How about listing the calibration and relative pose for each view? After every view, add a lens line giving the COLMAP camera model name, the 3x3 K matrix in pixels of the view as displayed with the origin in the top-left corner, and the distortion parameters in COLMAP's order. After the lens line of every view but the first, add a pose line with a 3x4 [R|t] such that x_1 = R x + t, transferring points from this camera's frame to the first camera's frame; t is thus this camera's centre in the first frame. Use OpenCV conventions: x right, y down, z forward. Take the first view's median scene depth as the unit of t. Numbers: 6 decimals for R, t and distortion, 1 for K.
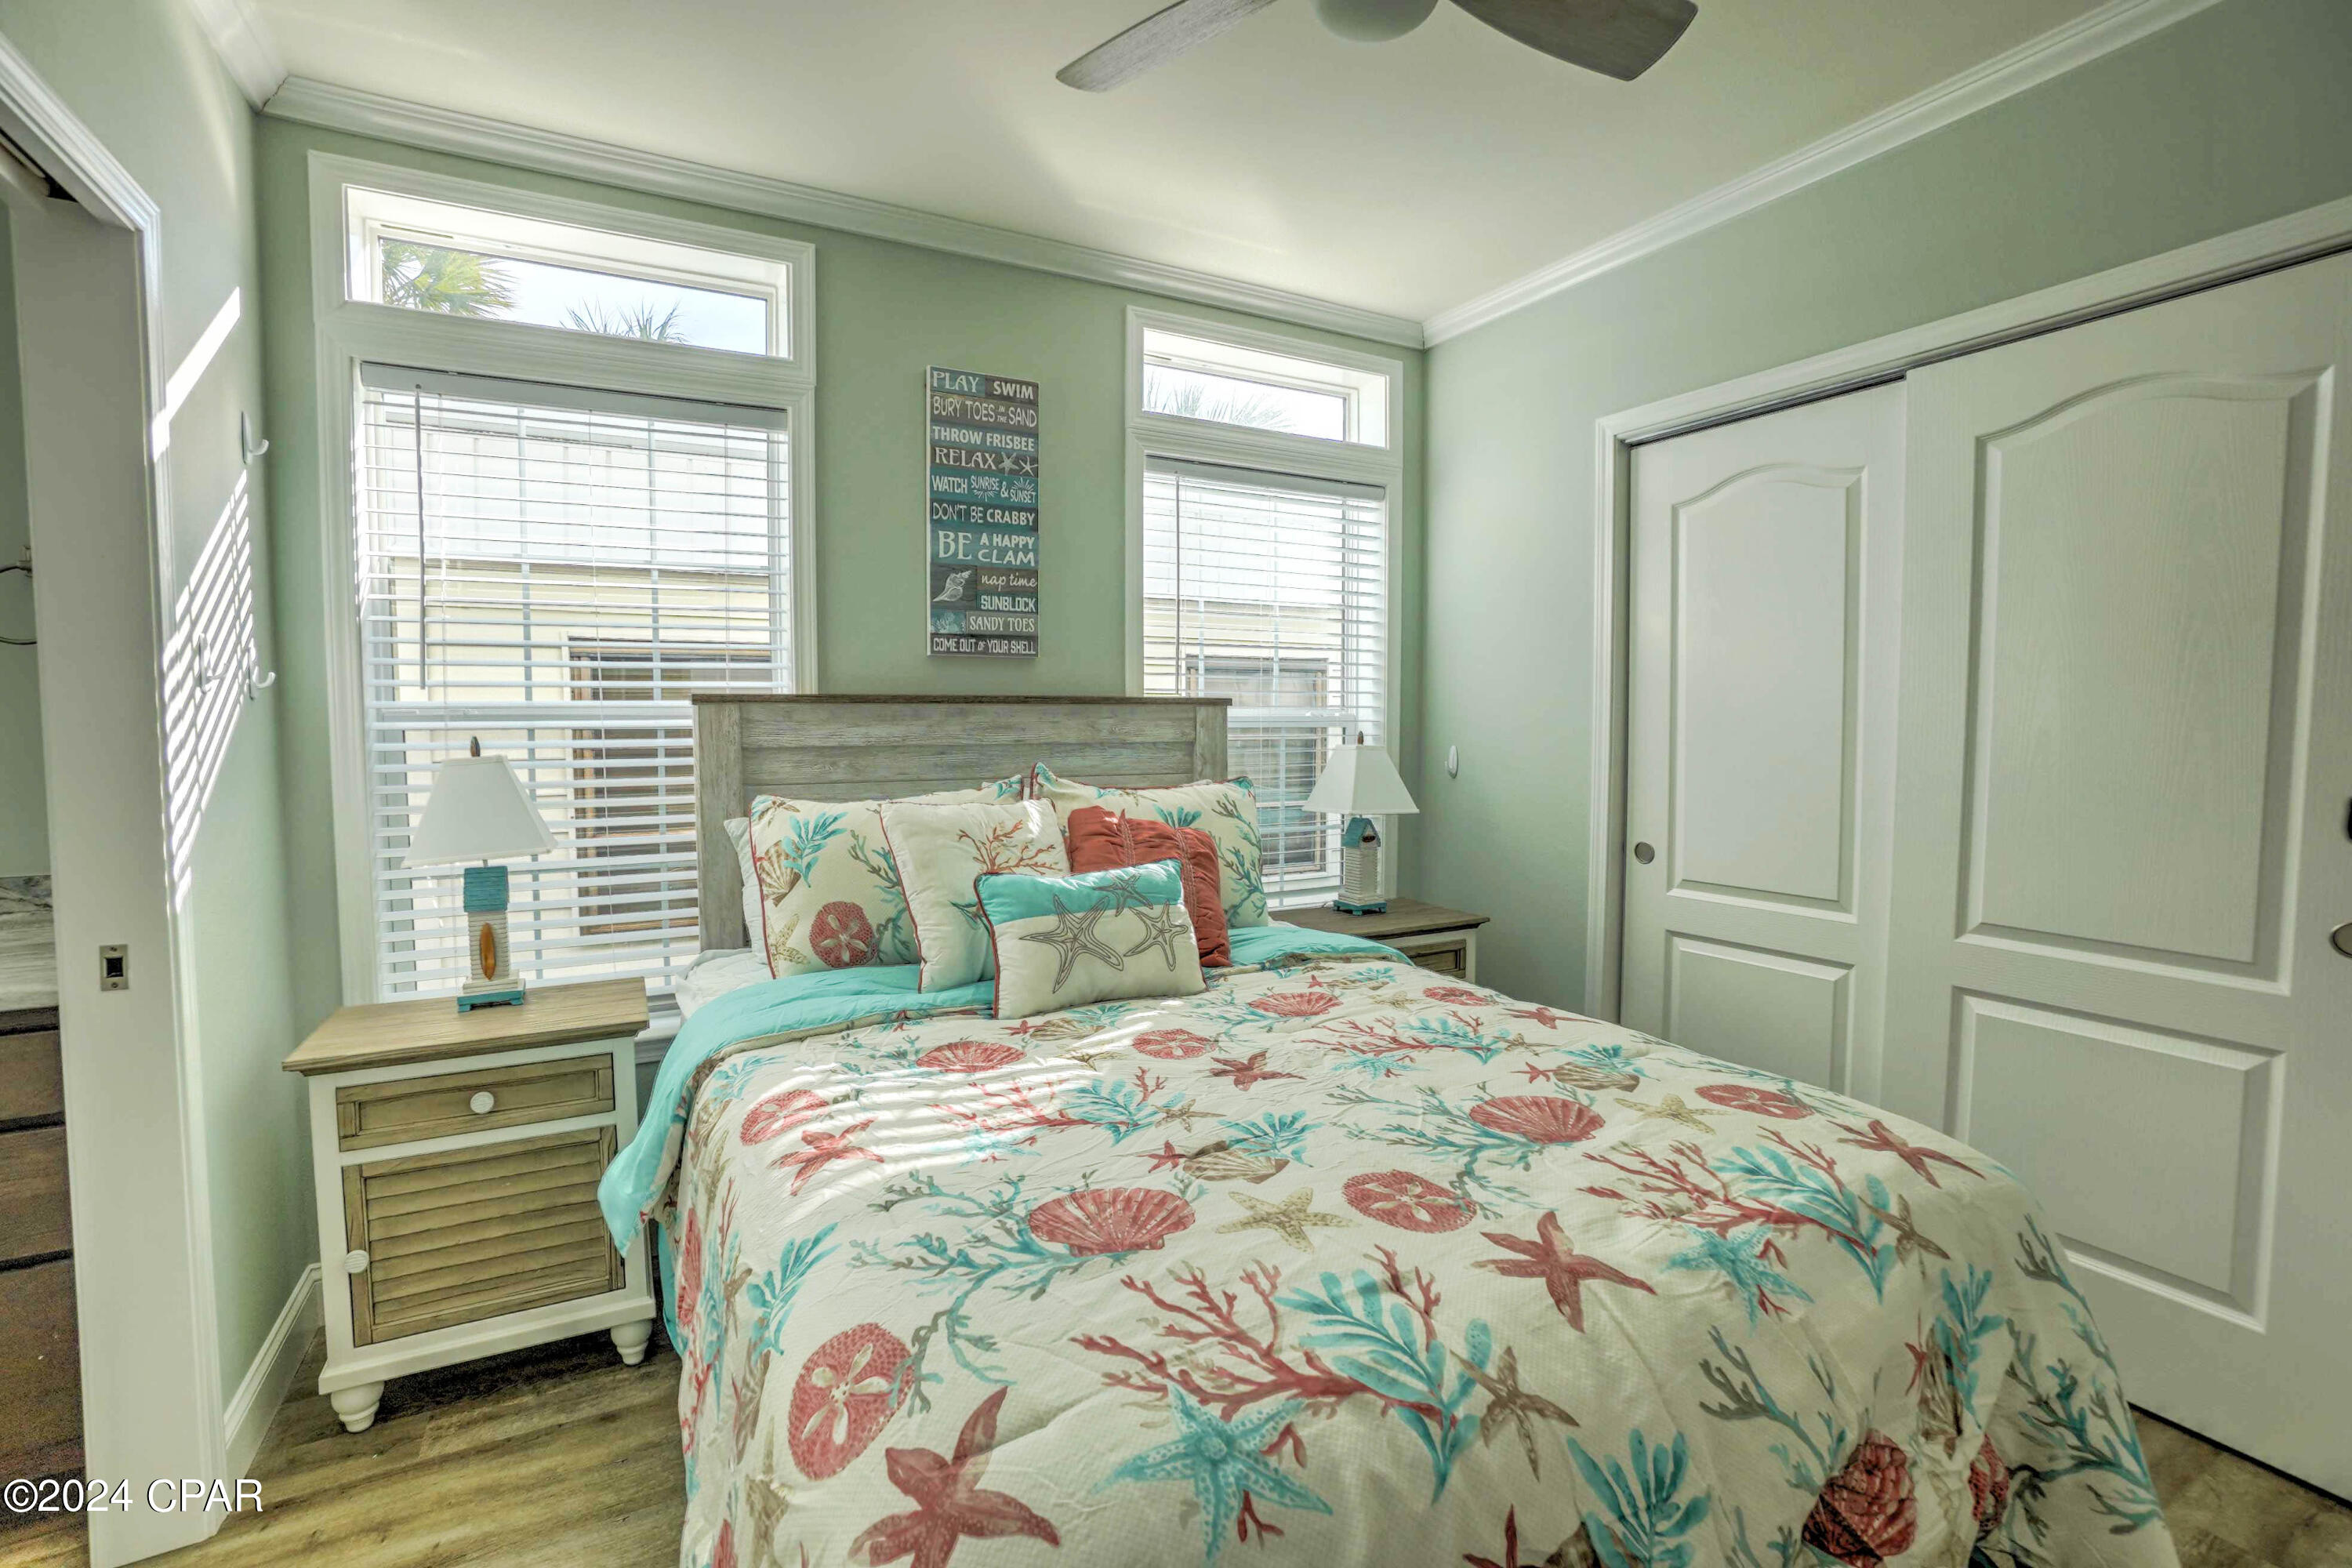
lens RADIAL K [[1052.6, 0, 1179.8], [0, 1052.6, 771.5], [0, 0, 1]] dist [-0.042277, 0.000260]
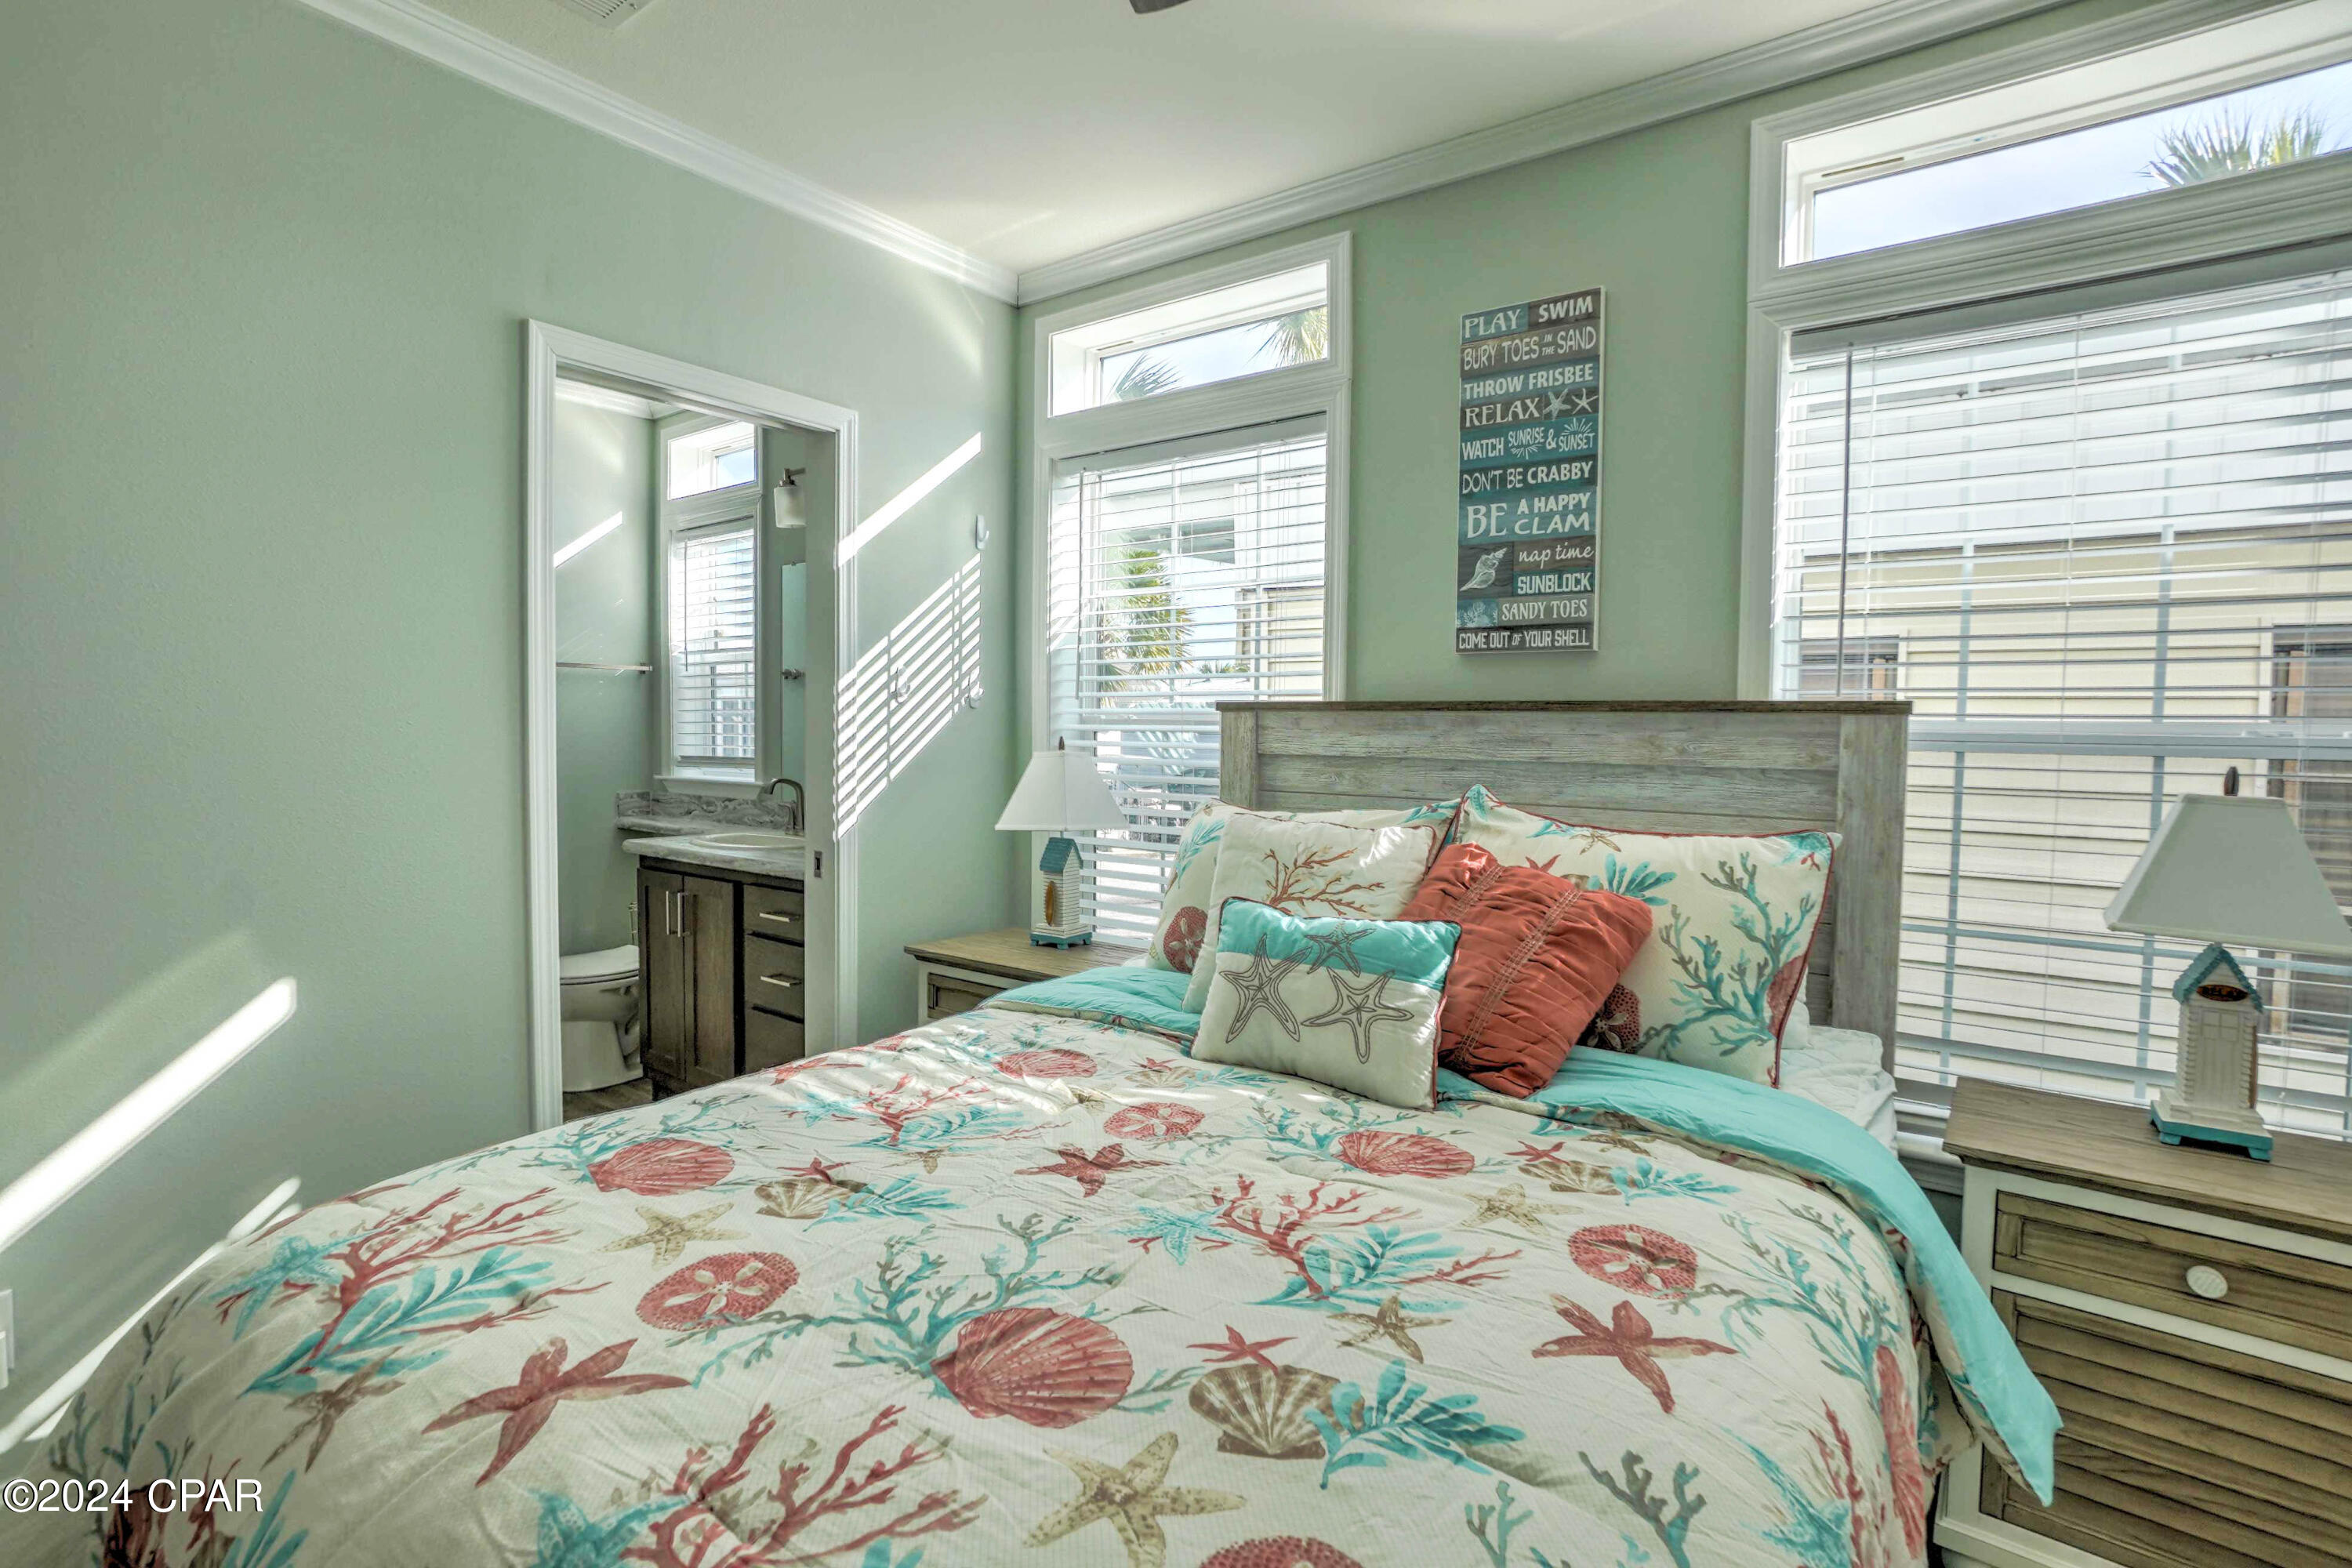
lens RADIAL K [[1135.1, 0, 1157.4], [0, 1135.1, 777.0], [0, 0, 1]] dist [-0.056038, 0.024902]
pose [[0.403784, 0.047143, -0.913639, 0.749657], [-0.060266, 0.997873, 0.024855, -0.028732], [0.912867, 0.045025, 0.405766, 0.604930]]
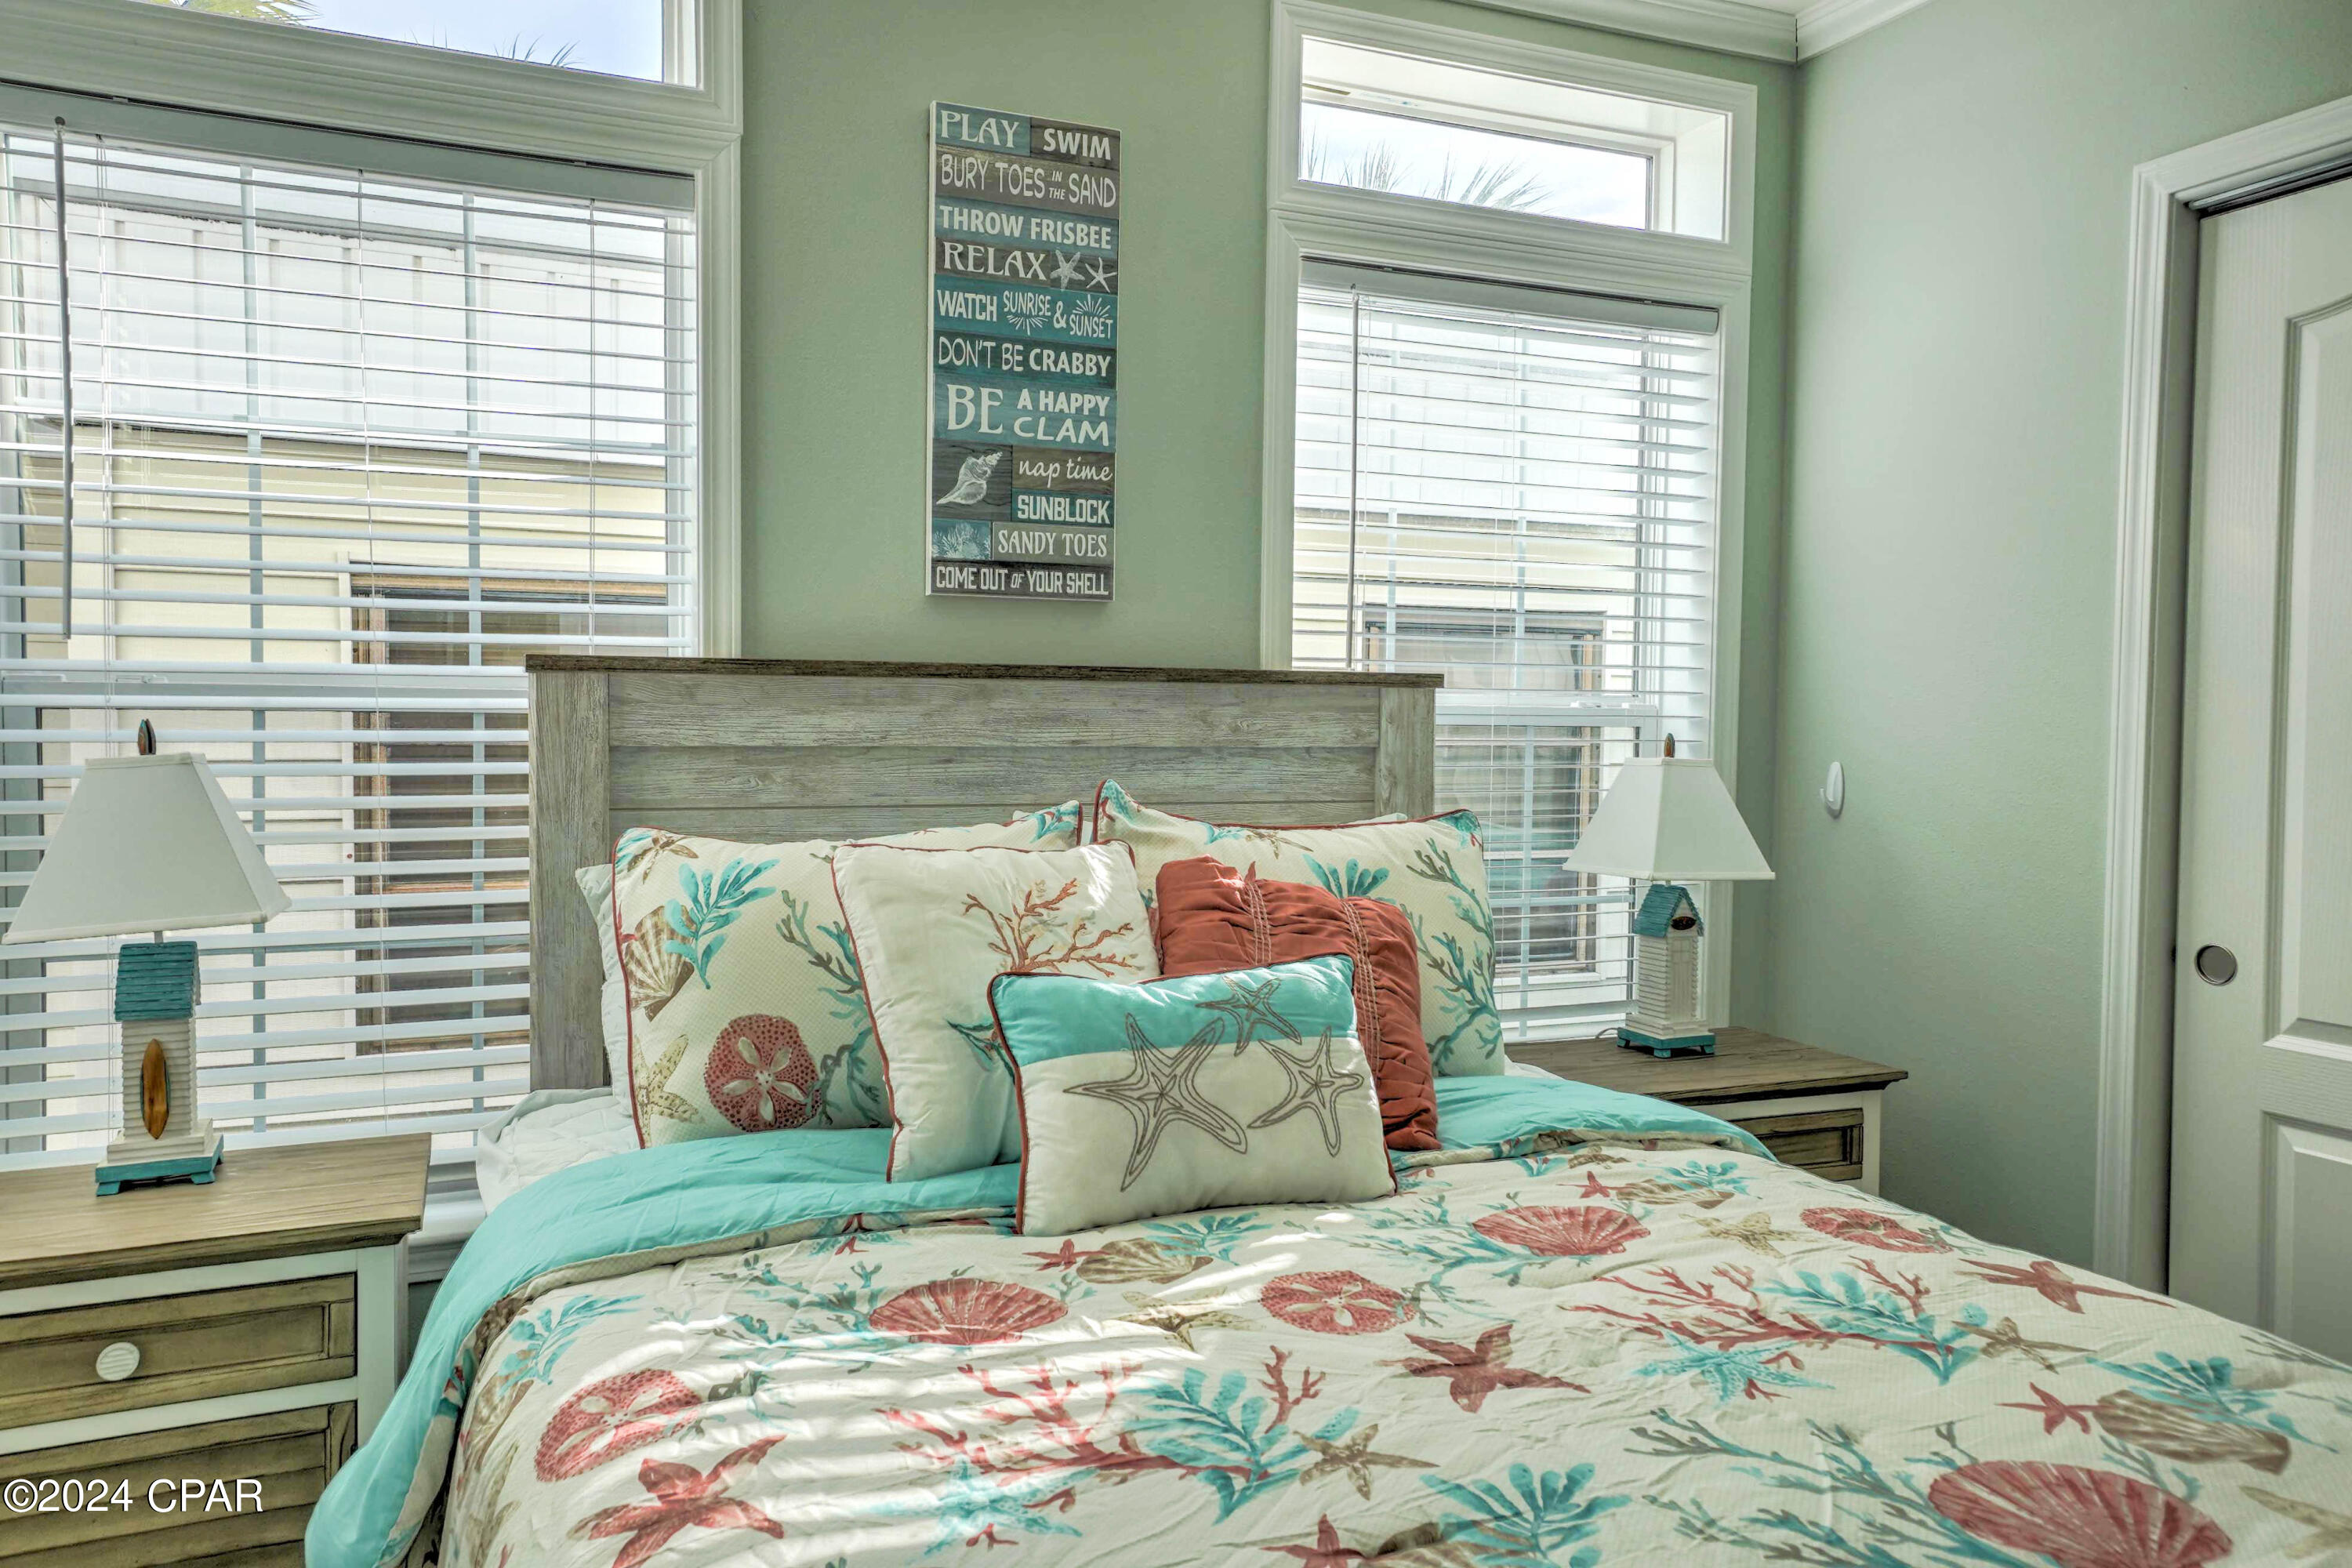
lens RADIAL K [[1666.7, 0, 1180.0], [0, 1666.7, 764.6], [0, 0, 1]] dist [0.031100, 0.002499]
pose [[0.994880, 0.015438, -0.099873, -0.004031], [-0.017254, 0.999701, -0.017342, -0.002281], [0.099575, 0.018976, 0.994849, 0.118675]]
